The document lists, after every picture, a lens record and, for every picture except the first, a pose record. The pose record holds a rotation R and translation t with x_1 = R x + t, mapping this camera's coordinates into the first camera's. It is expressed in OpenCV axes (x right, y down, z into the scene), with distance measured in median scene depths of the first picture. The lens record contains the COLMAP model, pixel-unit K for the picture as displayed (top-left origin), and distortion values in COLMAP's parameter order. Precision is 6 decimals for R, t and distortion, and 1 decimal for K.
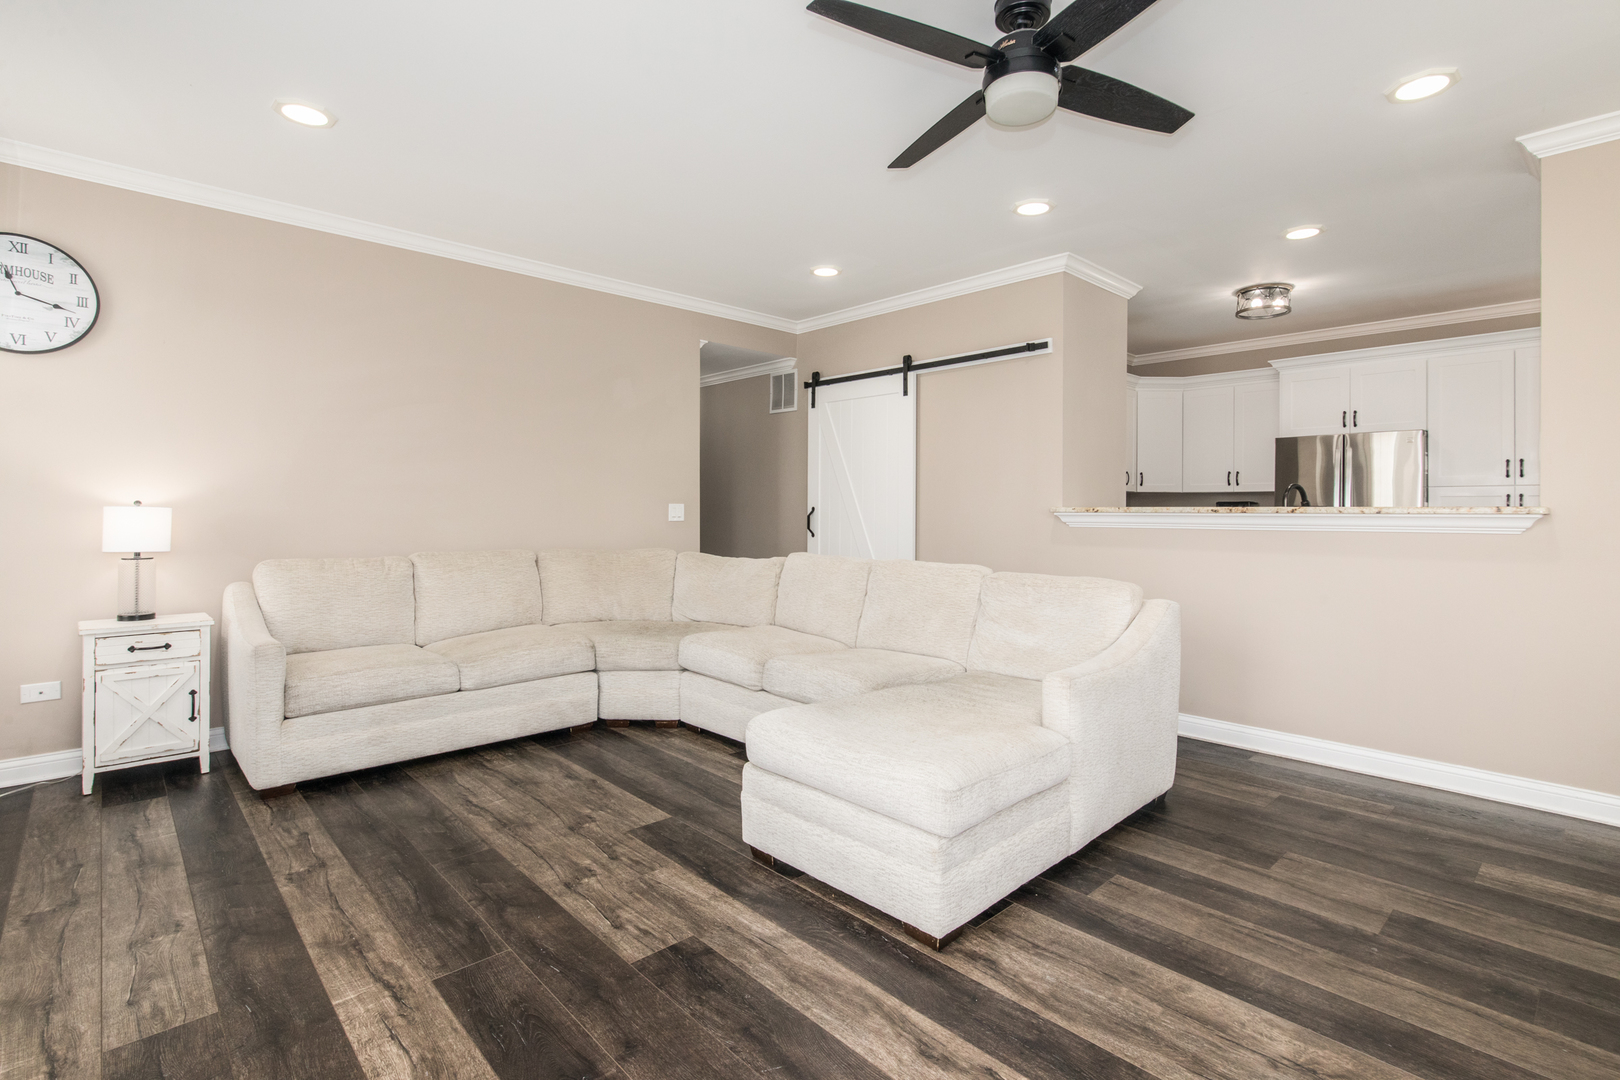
lens RADIAL K [[766.8, 0, 803.8], [0, 766.8, 526.7], [0, 0, 1]] dist [-0.021400, -0.000445]
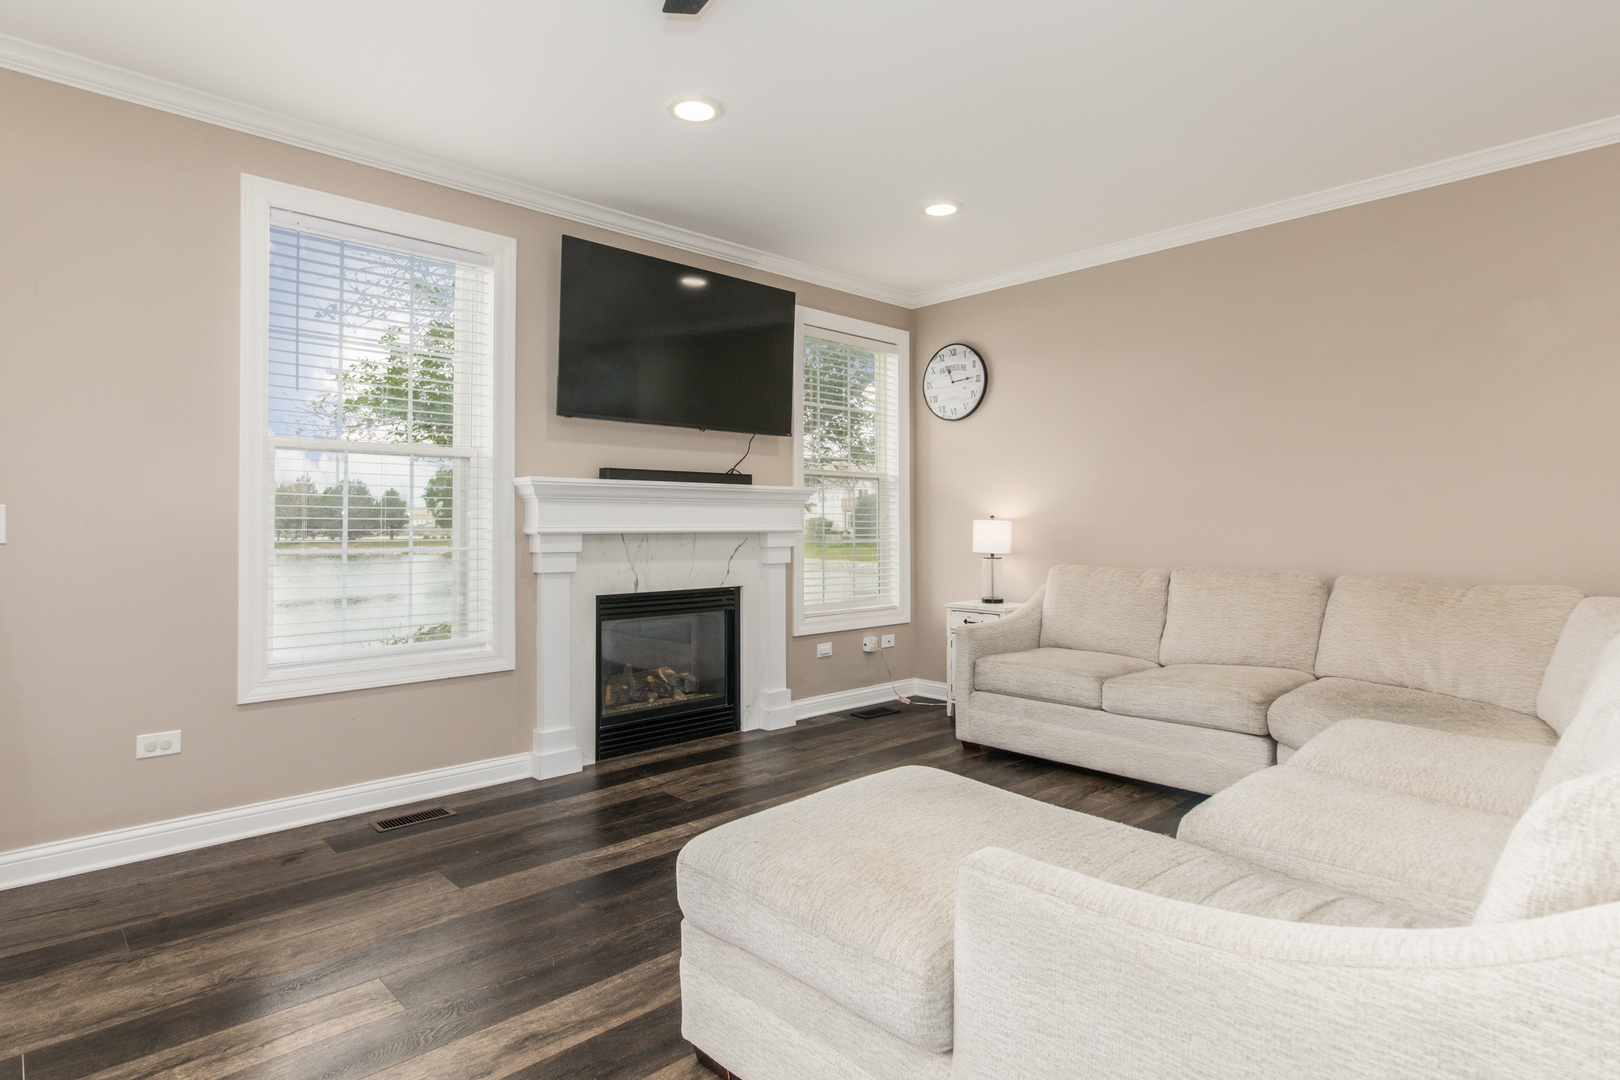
lens RADIAL K [[855.9, 0, 824.7], [0, 855.9, 512.2], [0, 0, 1]] dist [0.001462, 0.000395]
pose [[0.013097, -0.016667, -0.999775, 0.678559], [-0.021034, 0.999635, -0.016940, -0.007719], [0.999693, 0.021251, 0.012741, 0.687345]]
